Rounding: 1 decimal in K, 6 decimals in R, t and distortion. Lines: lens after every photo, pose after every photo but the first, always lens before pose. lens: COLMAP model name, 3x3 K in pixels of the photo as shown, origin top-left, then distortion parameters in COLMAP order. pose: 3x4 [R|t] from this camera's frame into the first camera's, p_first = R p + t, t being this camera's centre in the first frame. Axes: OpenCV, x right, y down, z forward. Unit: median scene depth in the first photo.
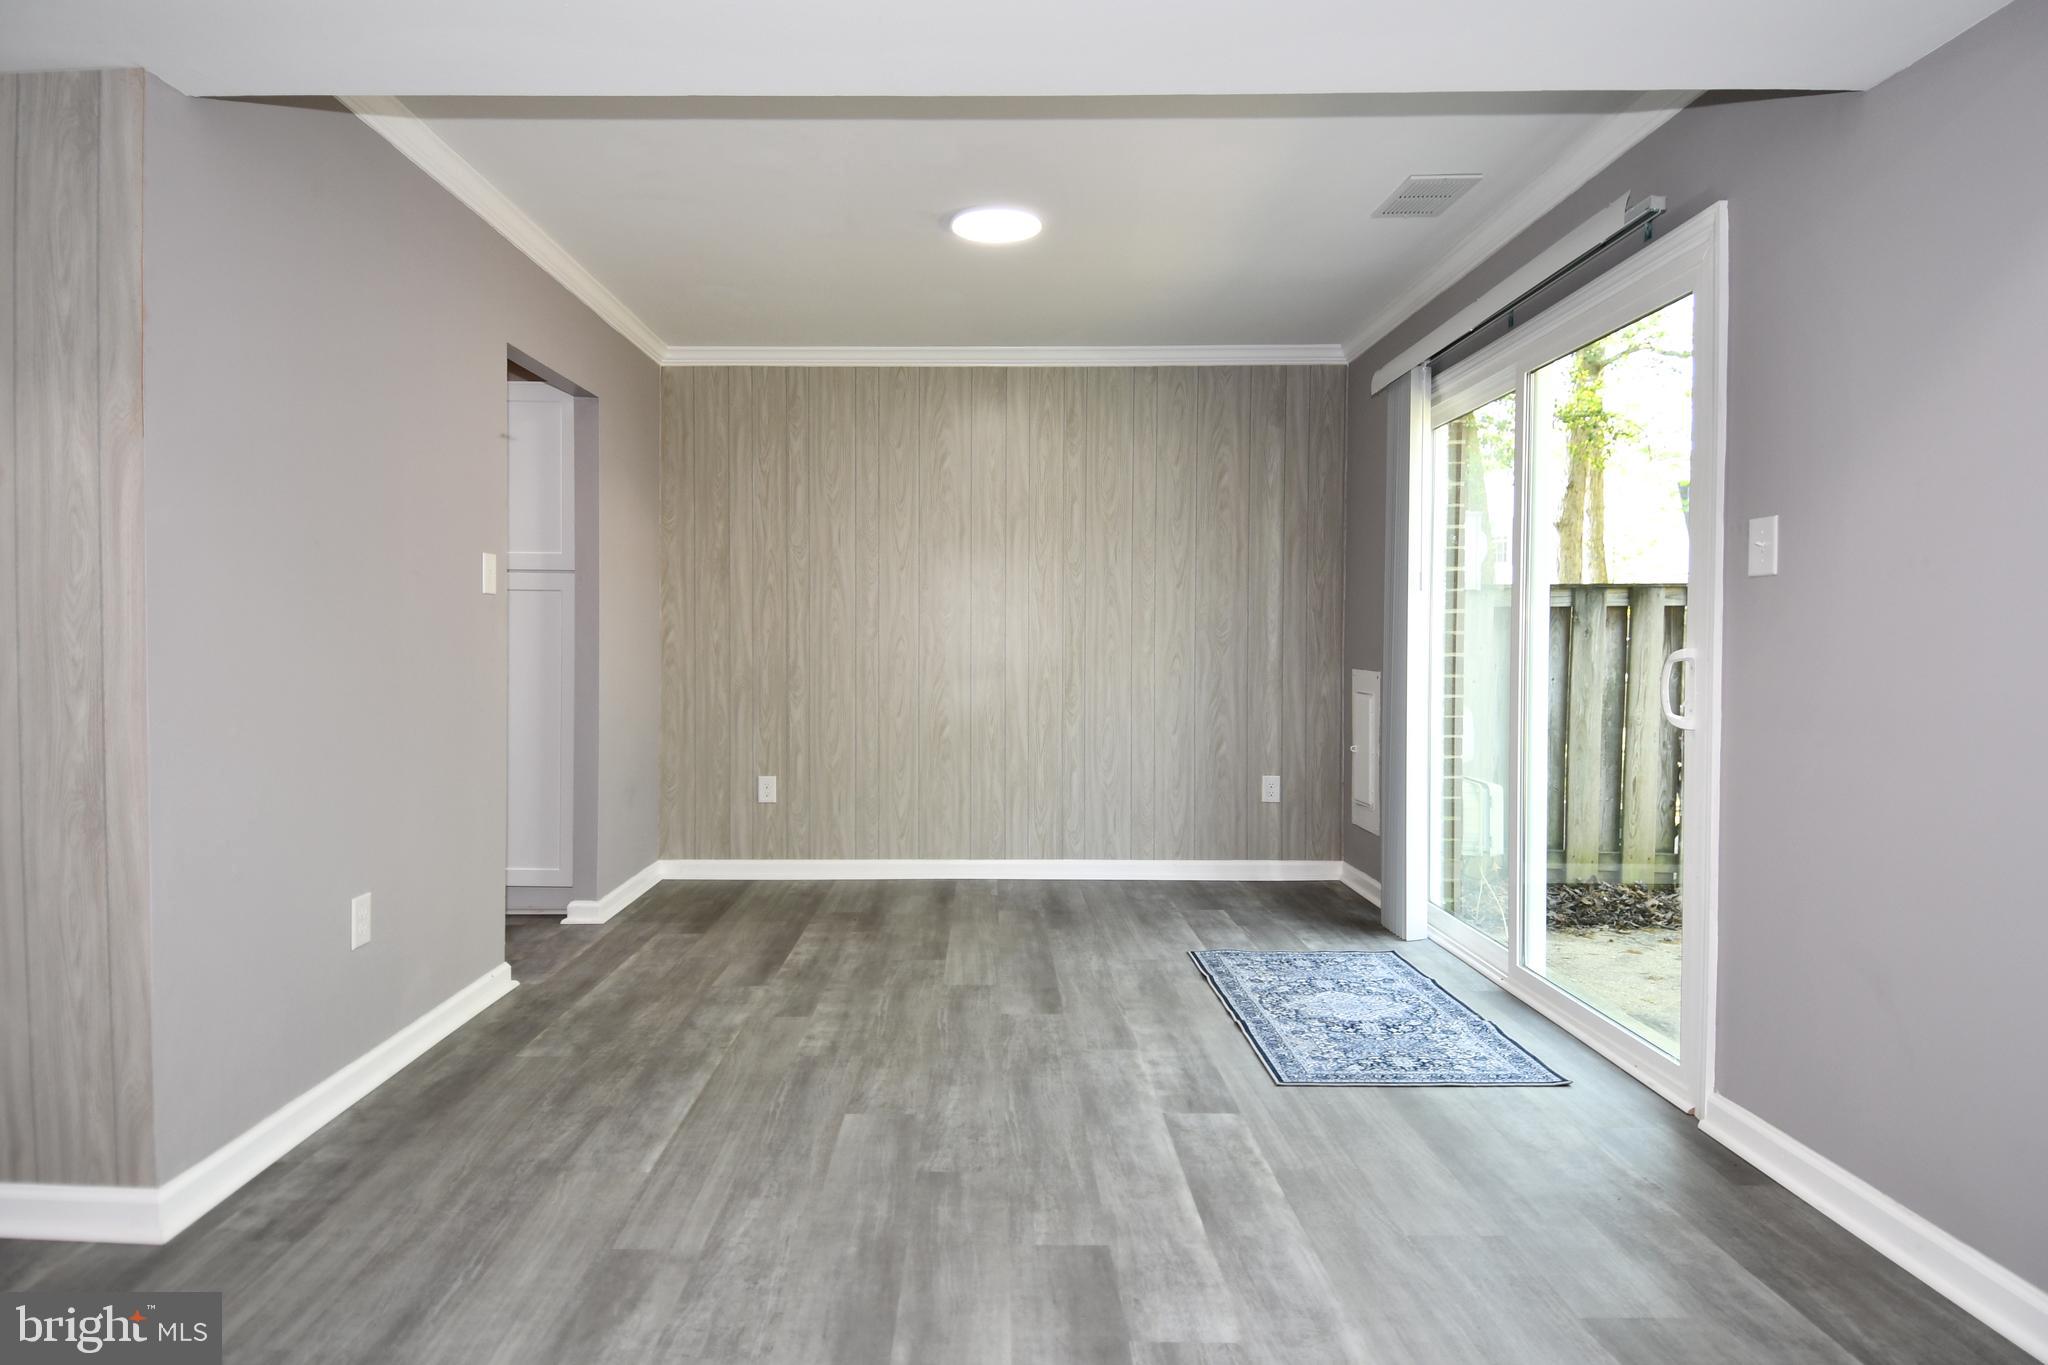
lens RADIAL K [[996.5, 0, 1072.3], [0, 996.5, 671.3], [0, 0, 1]] dist [0.028524, -0.033049]
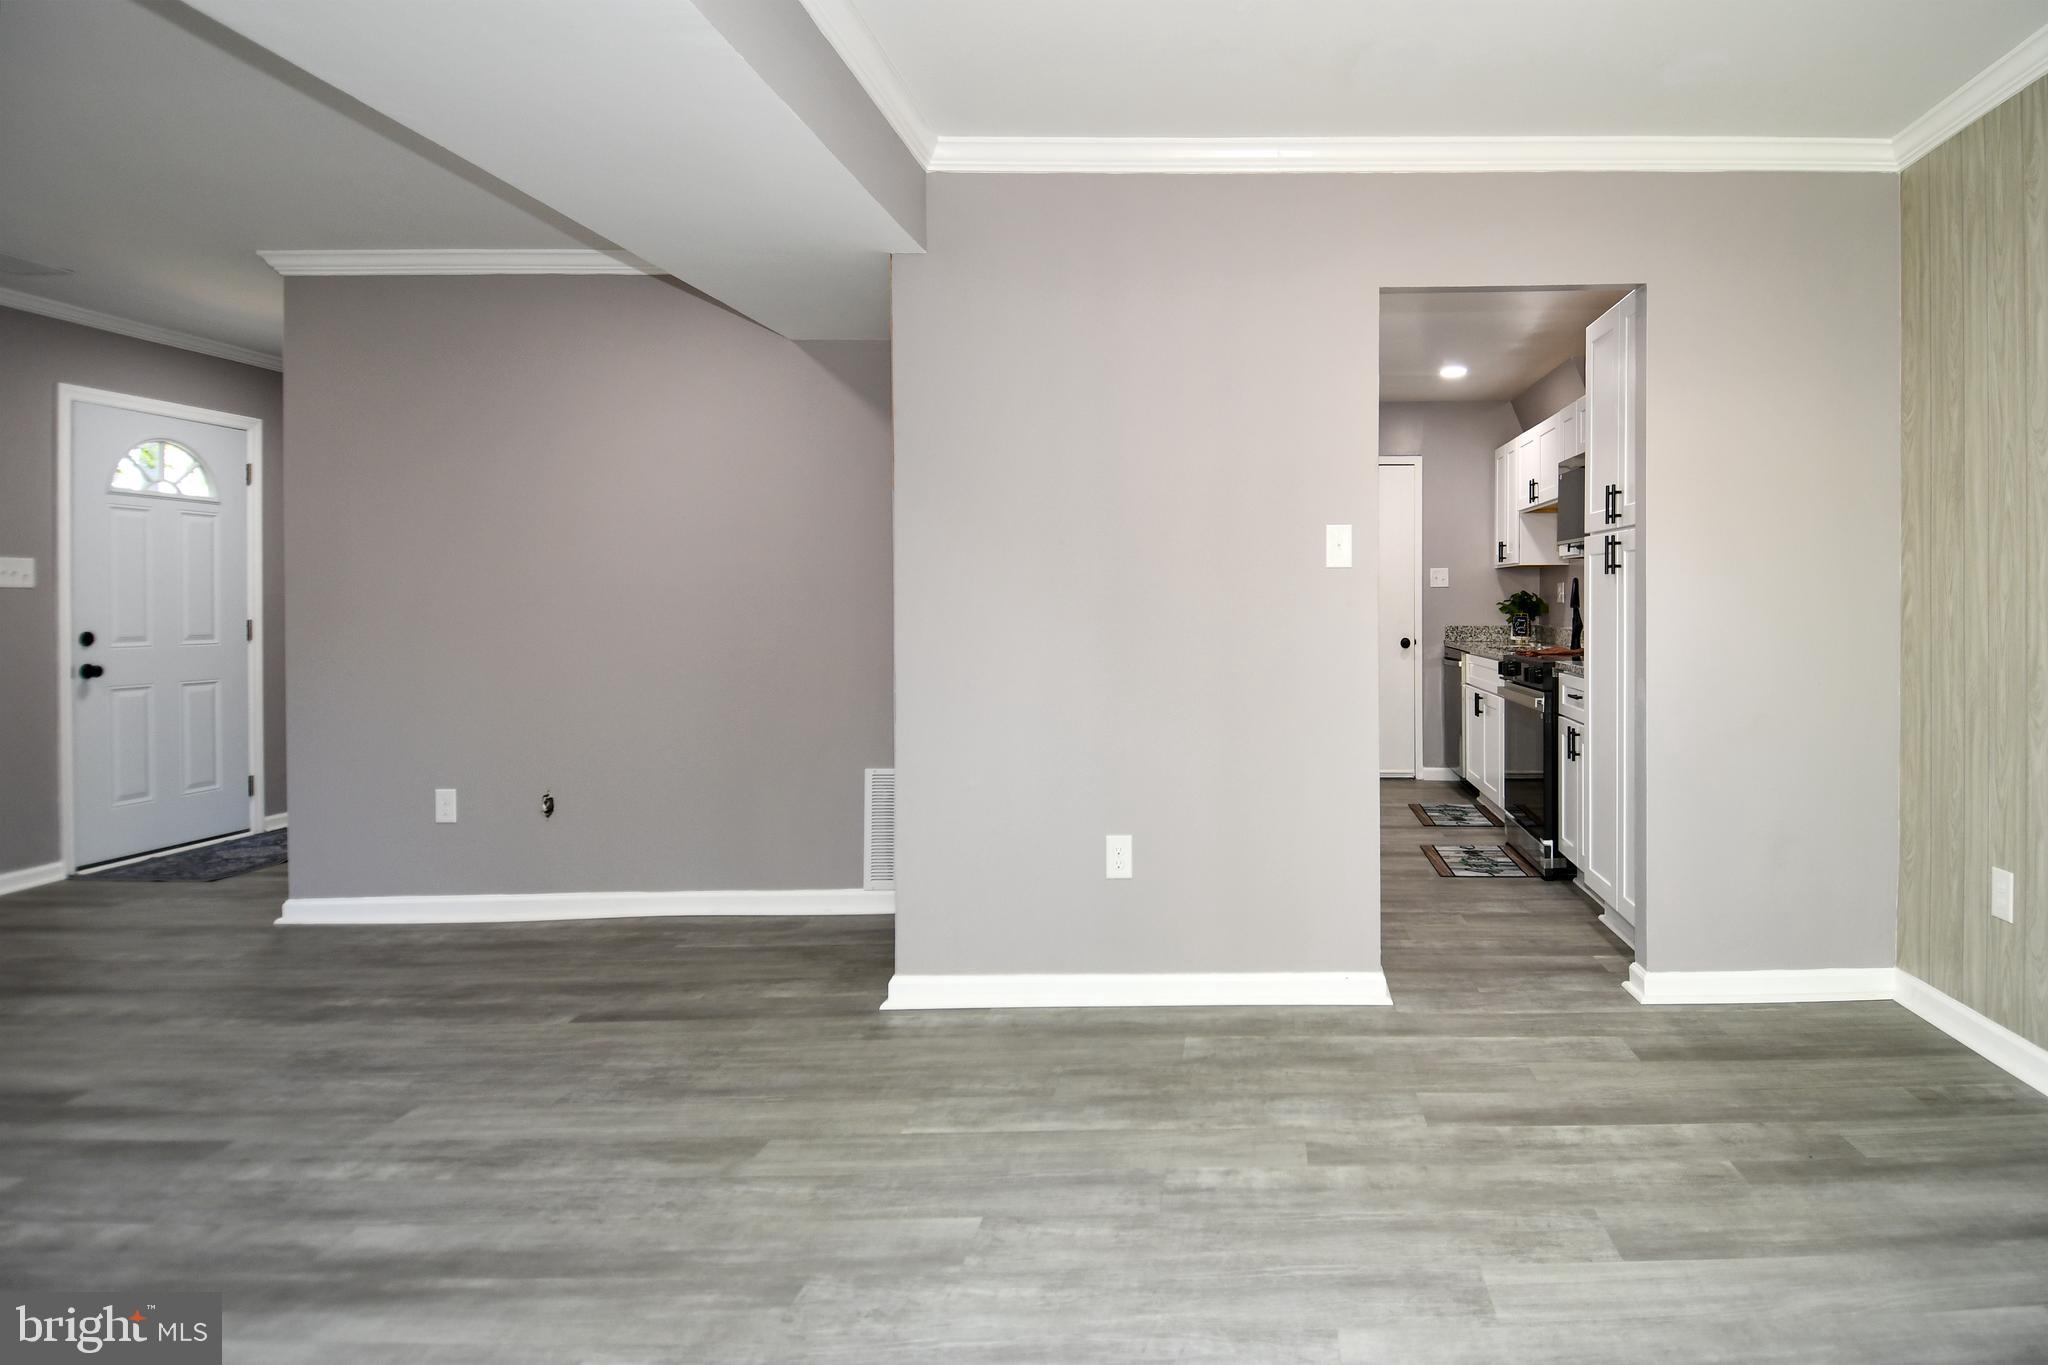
lens RADIAL K [[1167.6, 0, 1115.5], [0, 1167.6, 613.3], [0, 0, 1]] dist [0.063472, -0.055903]
pose [[-0.049564, 0.008873, -0.998732, 0.544977], [-0.023656, 0.999670, 0.010055, -0.041856], [0.998491, 0.024125, -0.049338, 0.872770]]
